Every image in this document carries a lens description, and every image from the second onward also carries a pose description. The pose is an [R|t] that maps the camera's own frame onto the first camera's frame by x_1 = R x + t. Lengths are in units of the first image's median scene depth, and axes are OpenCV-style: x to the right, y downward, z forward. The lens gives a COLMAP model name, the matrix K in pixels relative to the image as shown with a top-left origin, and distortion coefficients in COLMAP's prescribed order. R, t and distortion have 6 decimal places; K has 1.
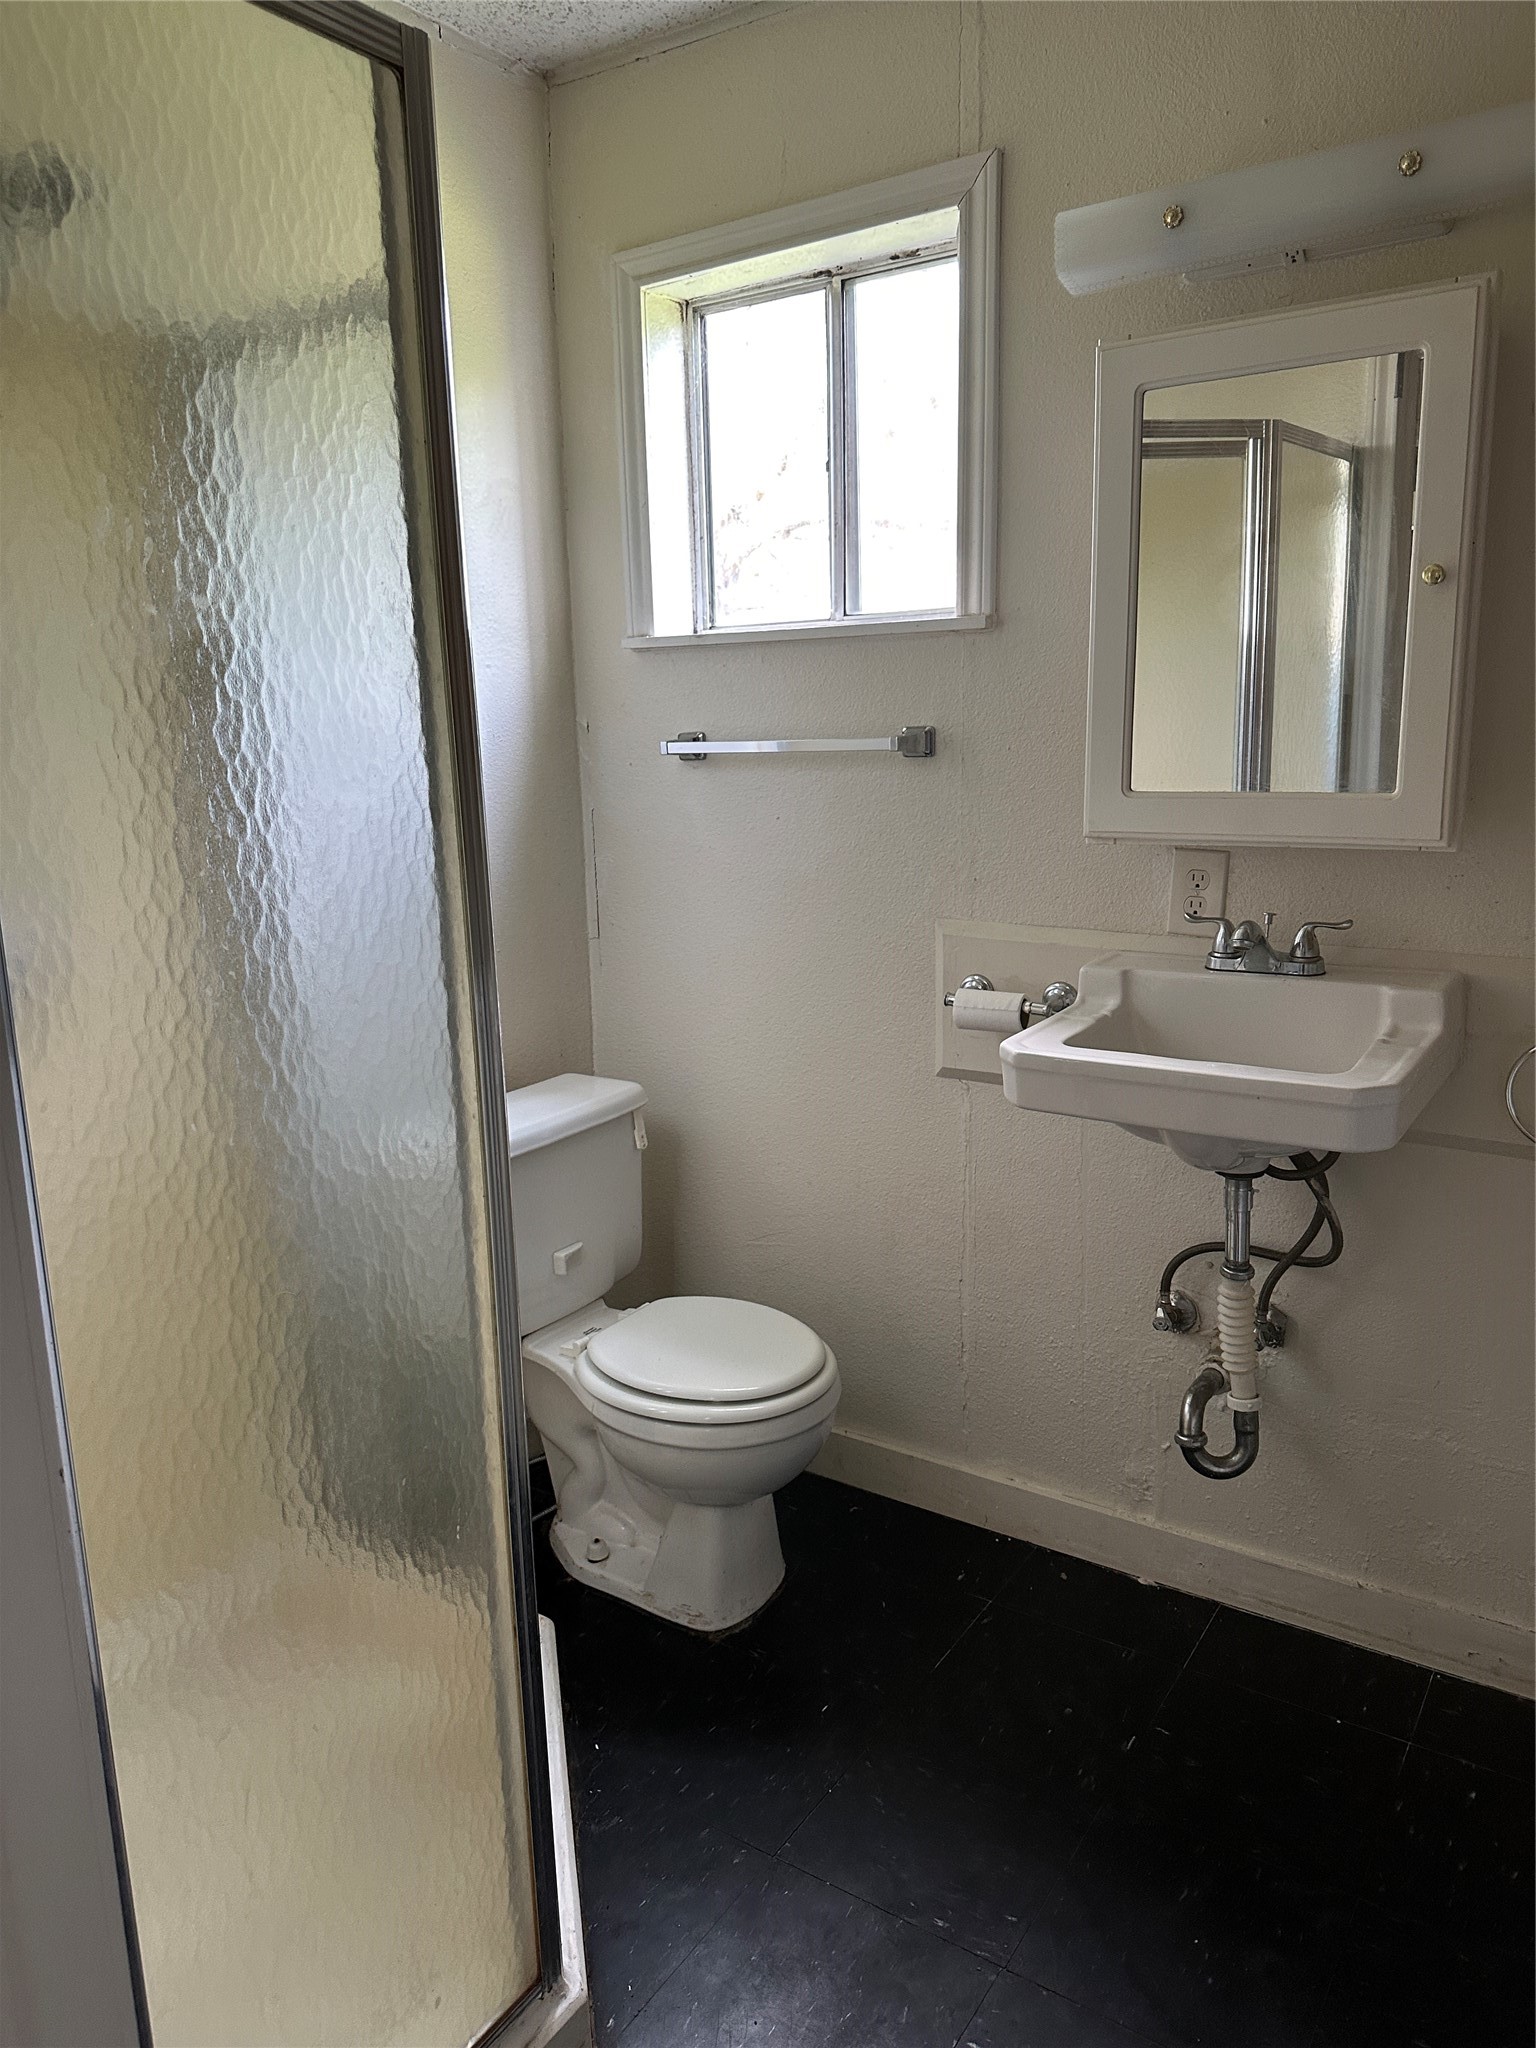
lens RADIAL K [[1436.7, 0, 768.1], [0, 1436.7, 1007.1], [0, 0, 1]] dist [0.027881, -0.044955]
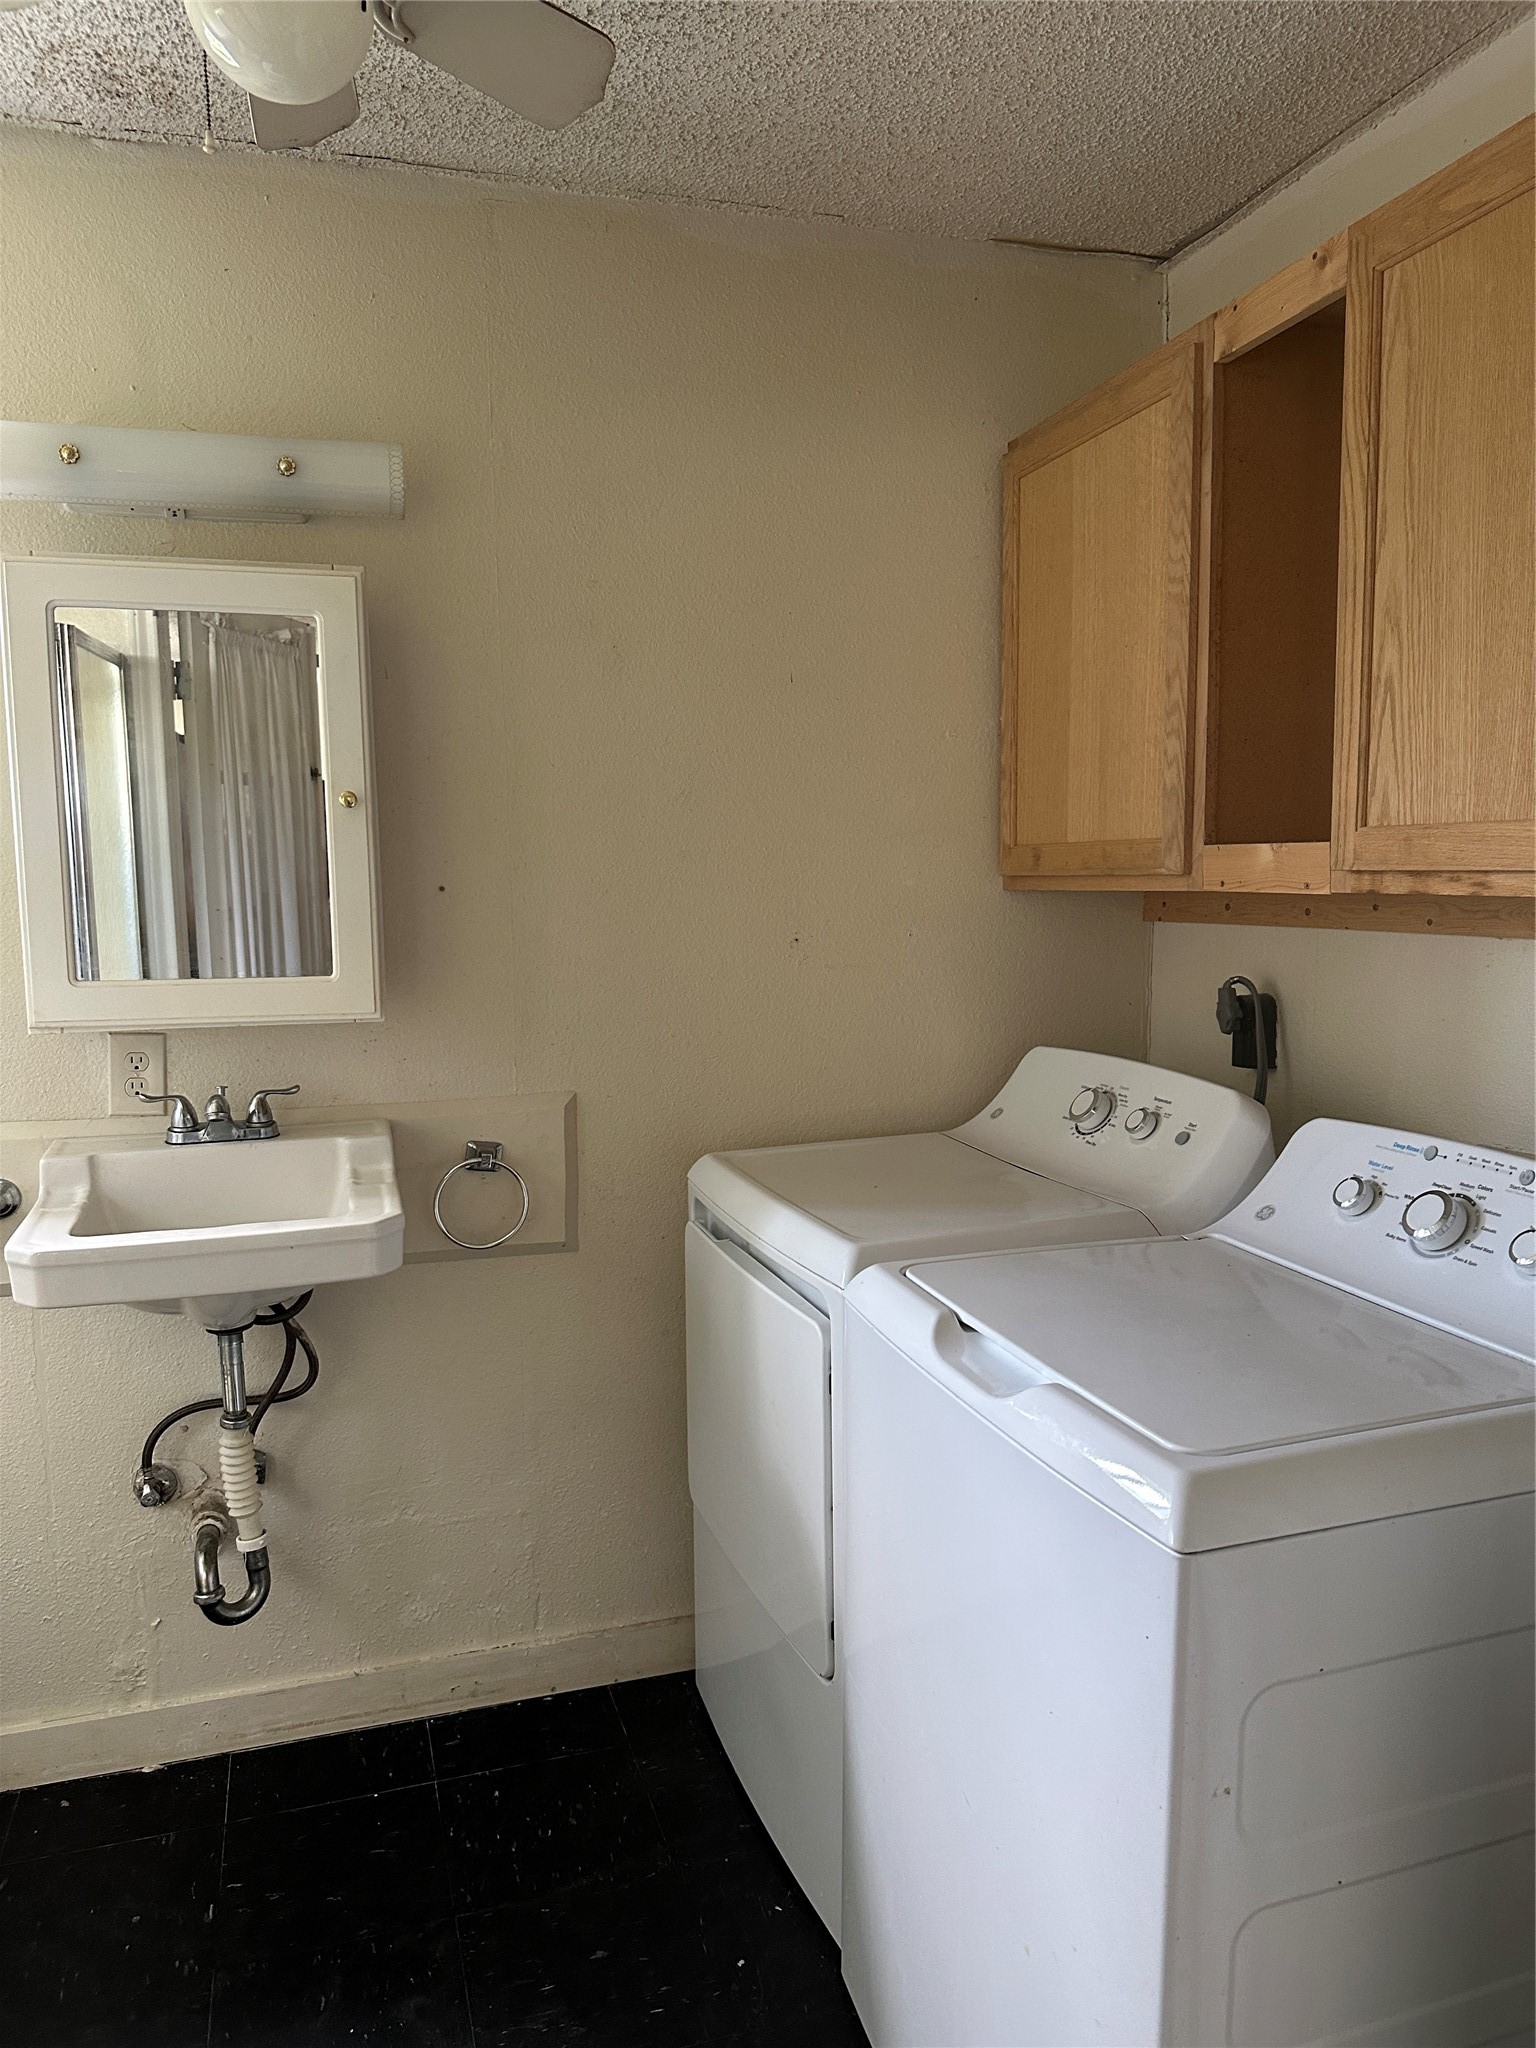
lens RADIAL K [[1439.7, 0, 768.0], [0, 1439.7, 1024.0], [0, 0, 1]] dist [-0.008714, -0.002870]
pose [[0.629326, -0.065200, 0.774401, -0.229459], [0.144781, 0.988866, -0.034401, -0.014072], [-0.763536, 0.133768, 0.631759, -0.016403]]
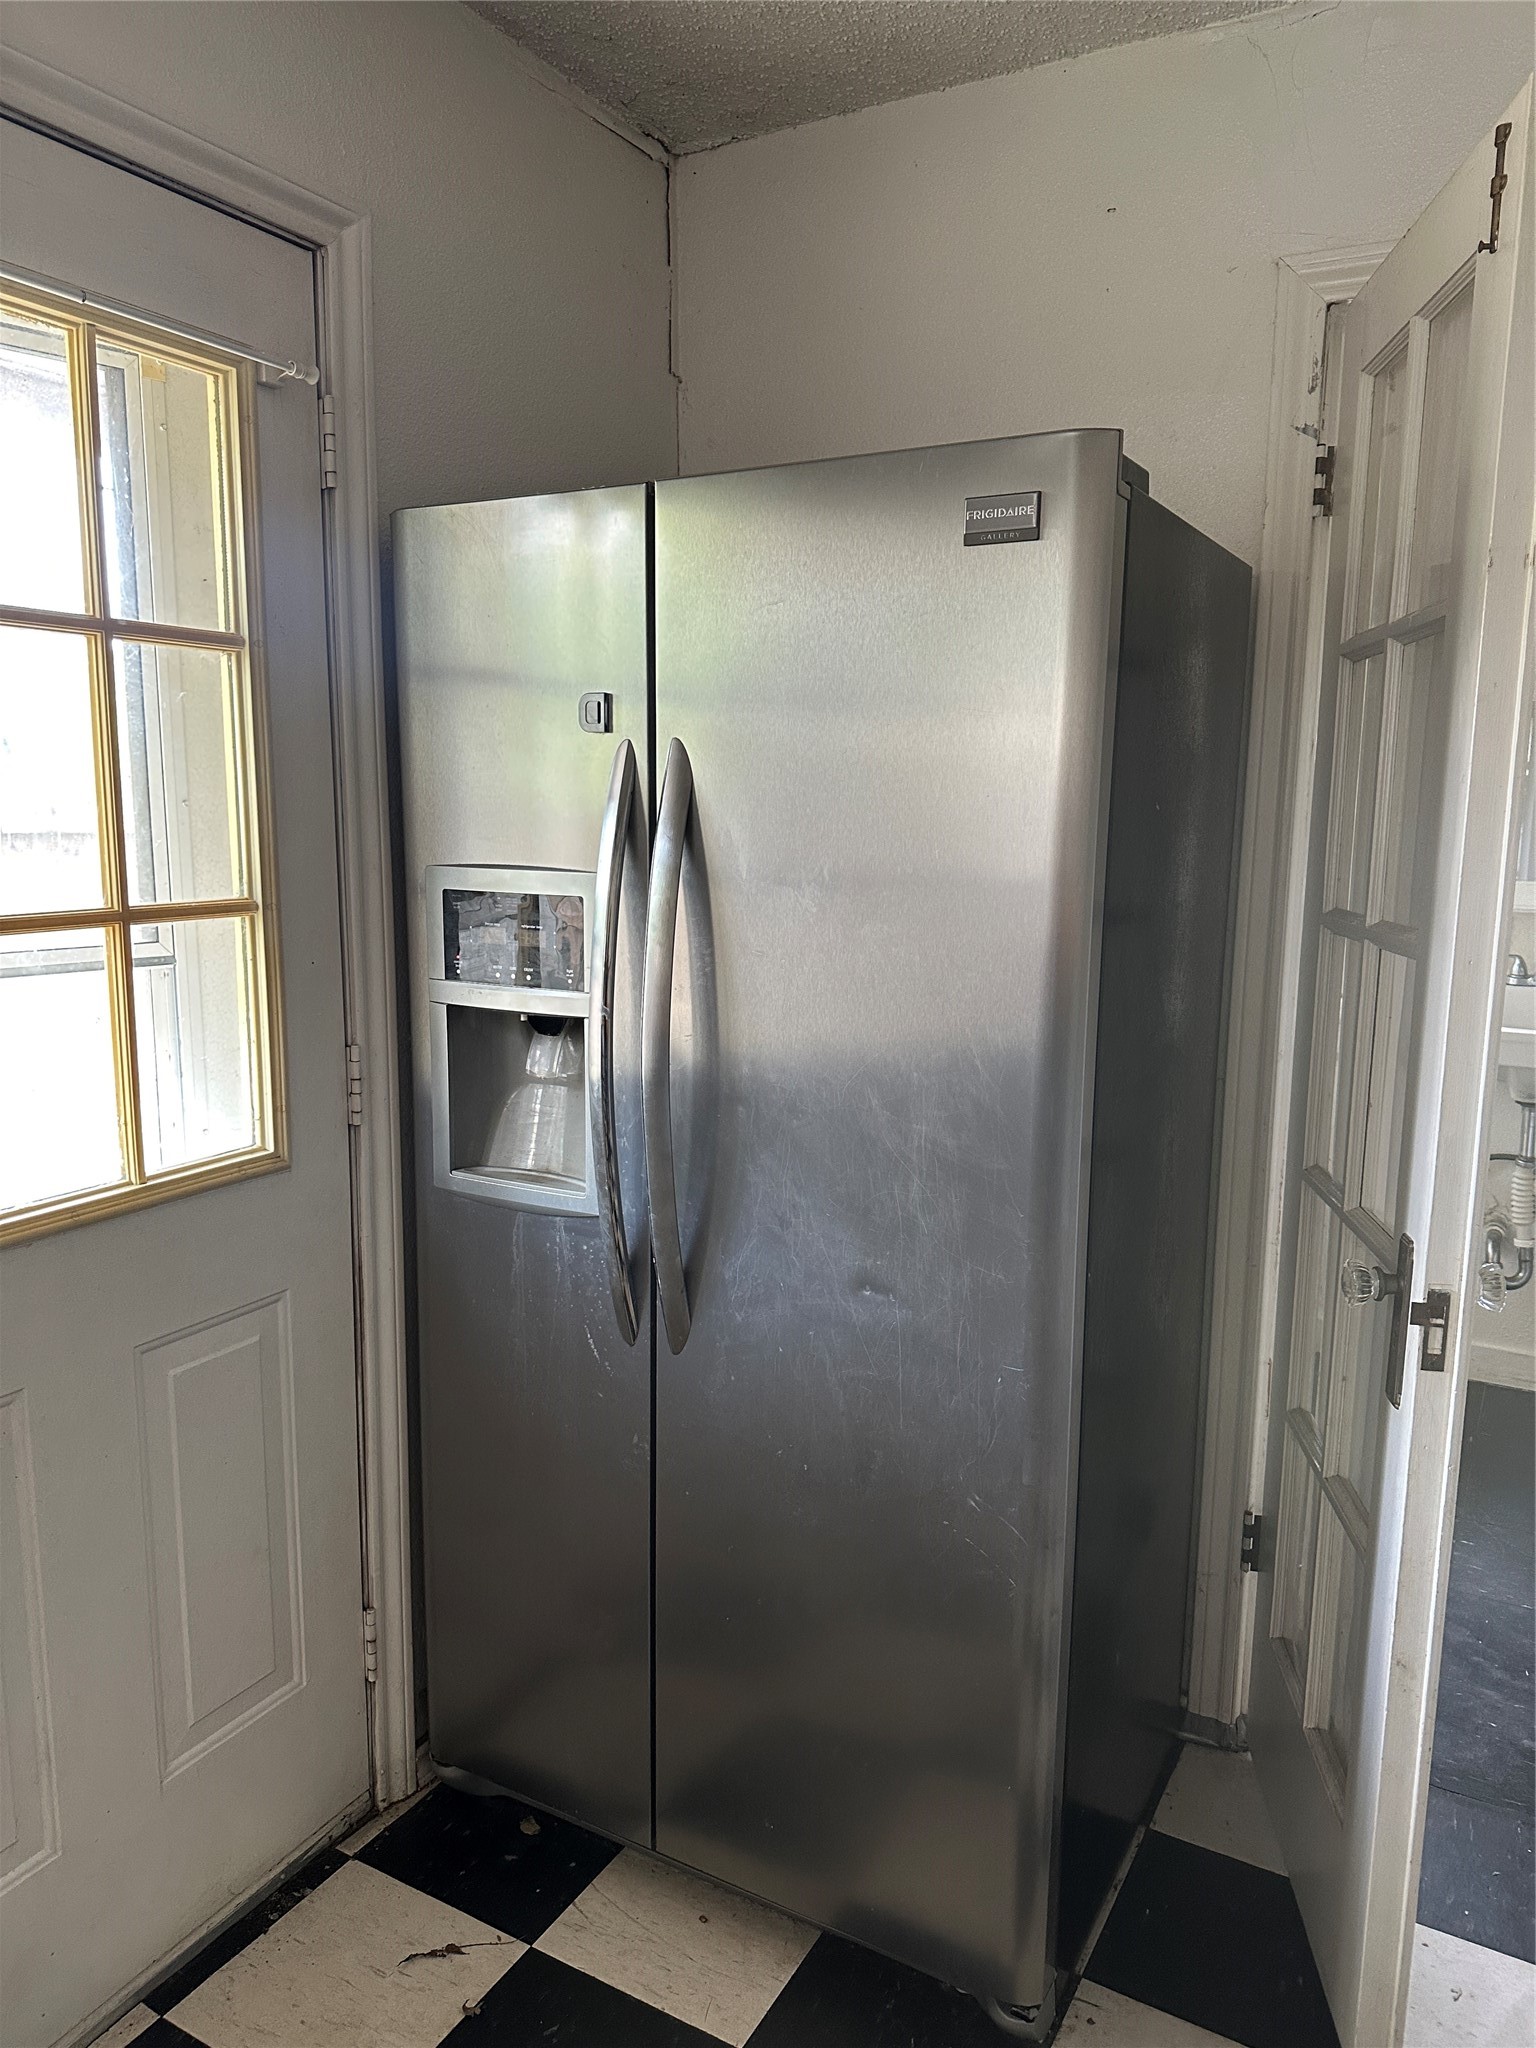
lens RADIAL K [[1439.7, 0, 768.0], [0, 1439.7, 1024.0], [0, 0, 1]] dist [-0.008714, -0.002870]
pose [[0.997164, 0.028900, 0.069488, -0.674370], [-0.026157, 0.998855, -0.040059, 0.109467], [-0.070566, 0.038128, 0.996778, -0.617531]]
